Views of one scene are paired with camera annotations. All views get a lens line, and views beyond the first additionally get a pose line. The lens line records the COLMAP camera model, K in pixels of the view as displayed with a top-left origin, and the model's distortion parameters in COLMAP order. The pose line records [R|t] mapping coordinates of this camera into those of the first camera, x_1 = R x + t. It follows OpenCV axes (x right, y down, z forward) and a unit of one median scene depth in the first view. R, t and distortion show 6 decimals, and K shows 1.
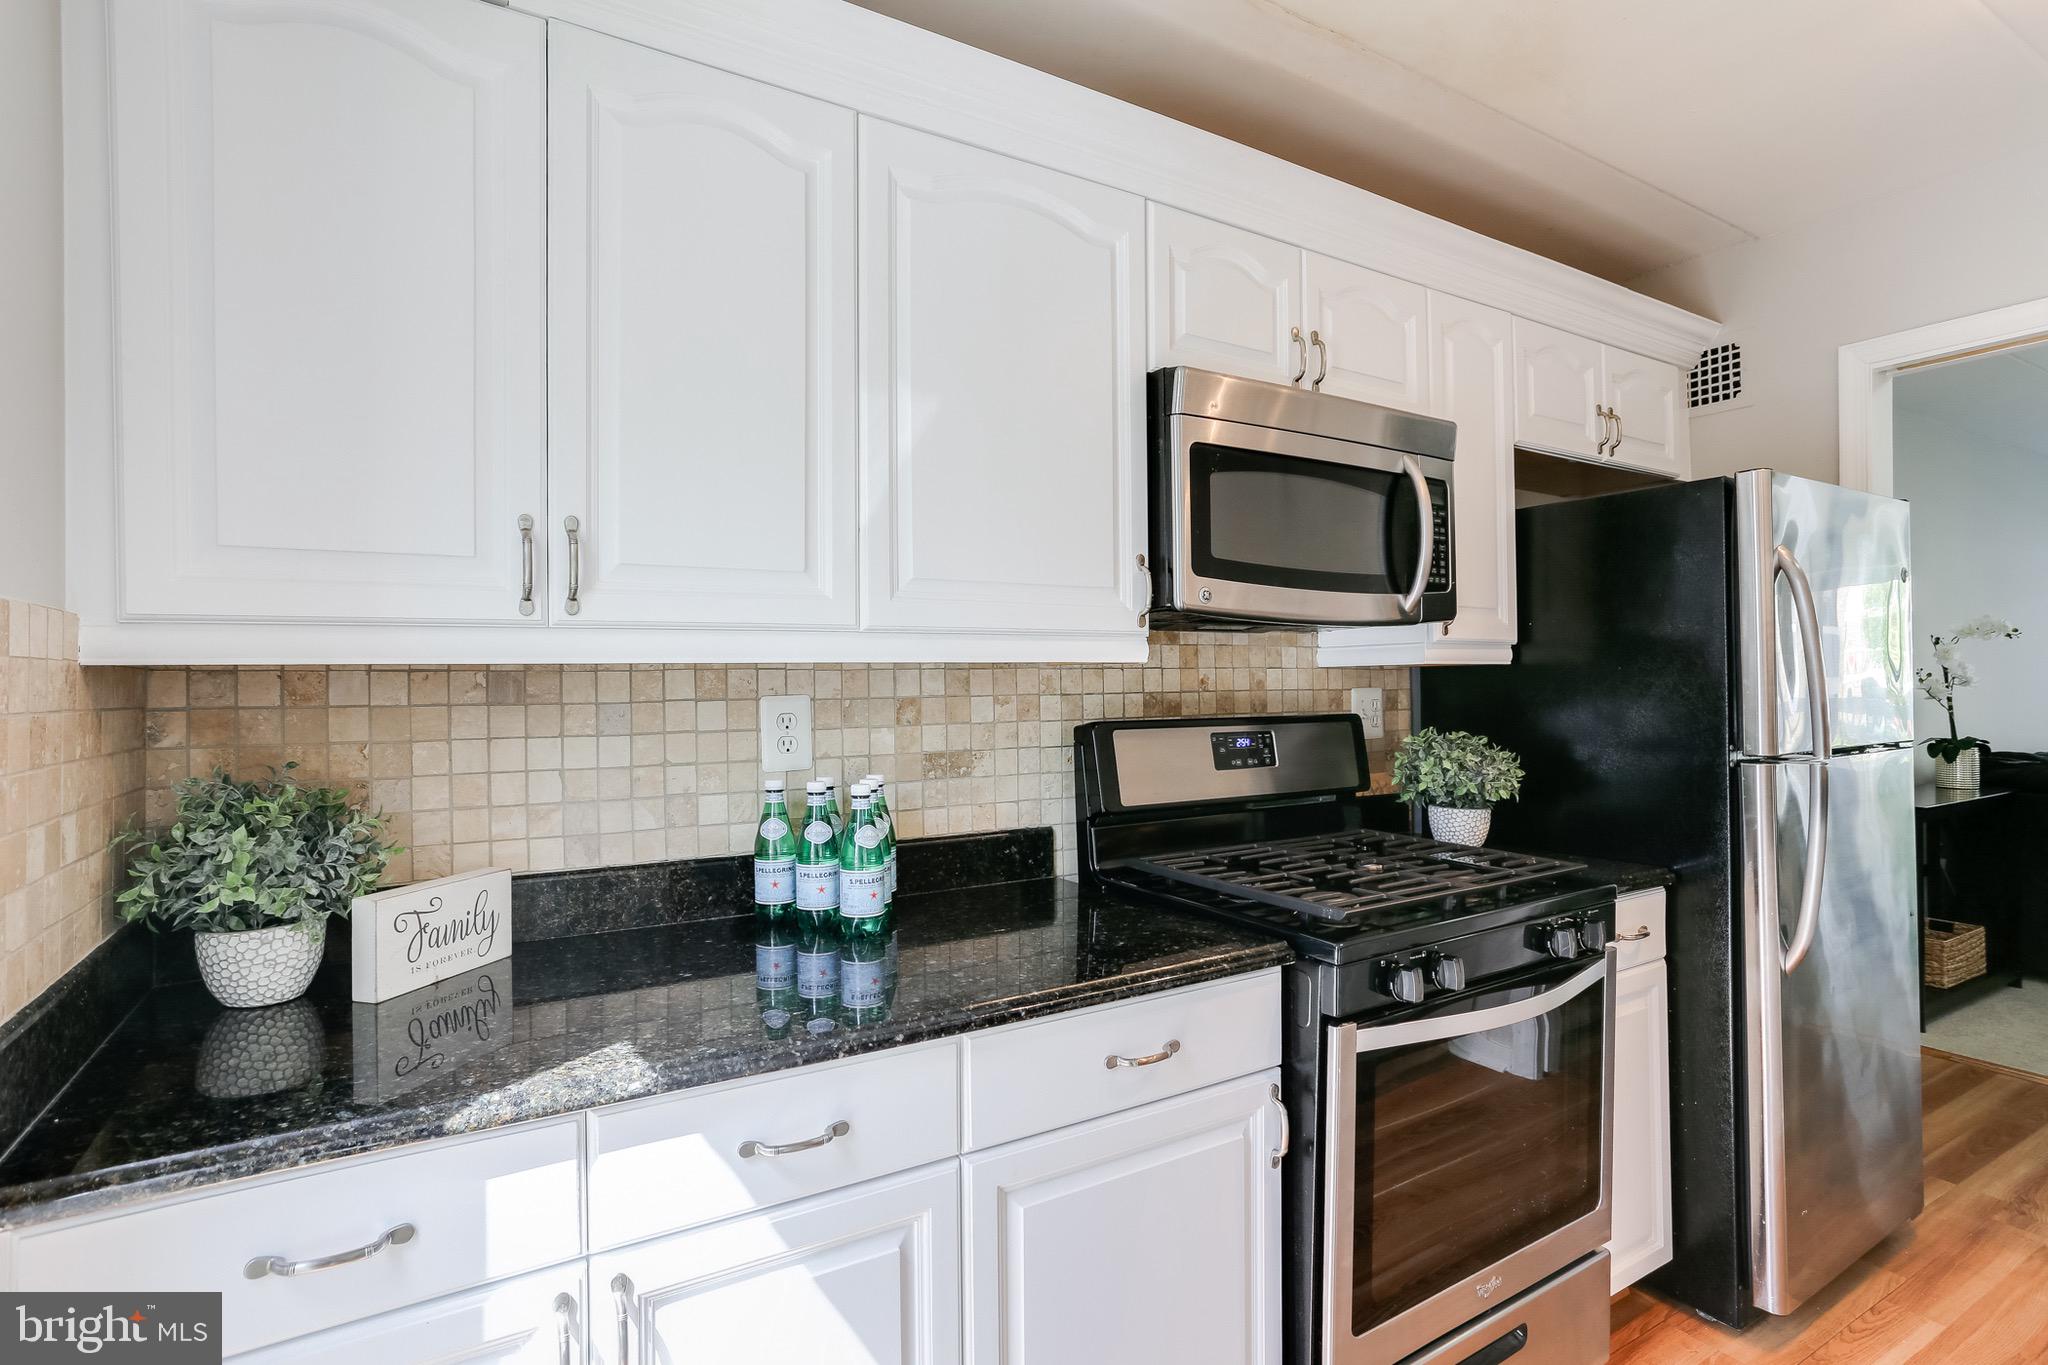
lens RADIAL K [[1009.2, 0, 1028.5], [0, 1009.2, 638.7], [0, 0, 1]] dist [-0.046570, 0.017494]
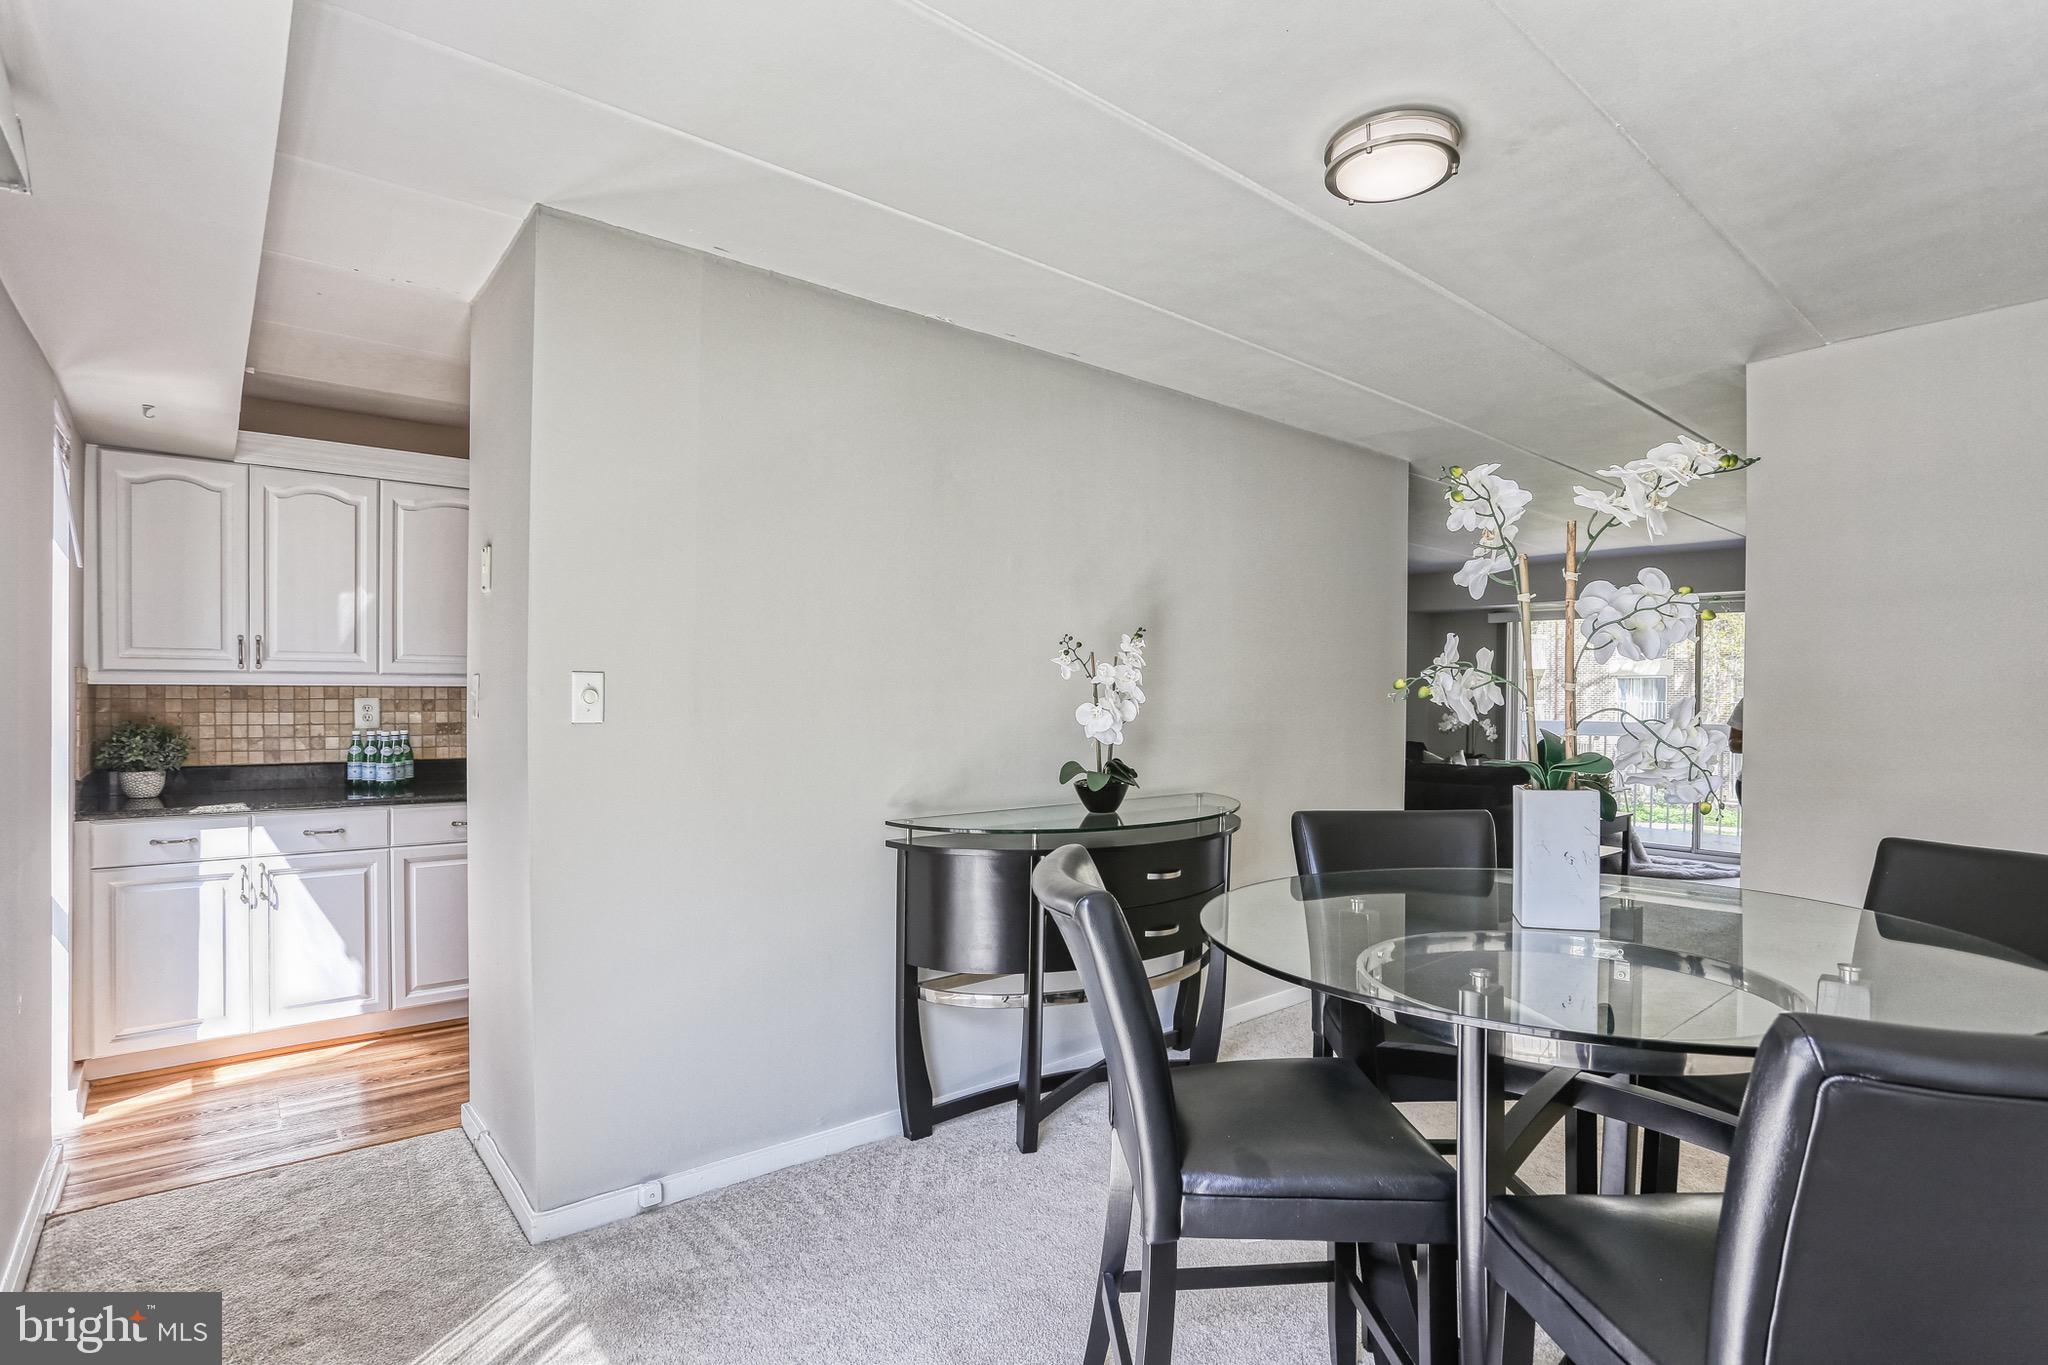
lens RADIAL K [[981.0, 0, 1024.0], [0, 981.0, 682.5], [0, 0, 1]] dist [-0.061288, 0.023331]
pose [[0.988848, 0.019484, 0.147648, 1.091057], [-0.024544, 0.999169, 0.032527, -0.104763], [-0.146892, -0.035788, 0.988505, -1.685067]]
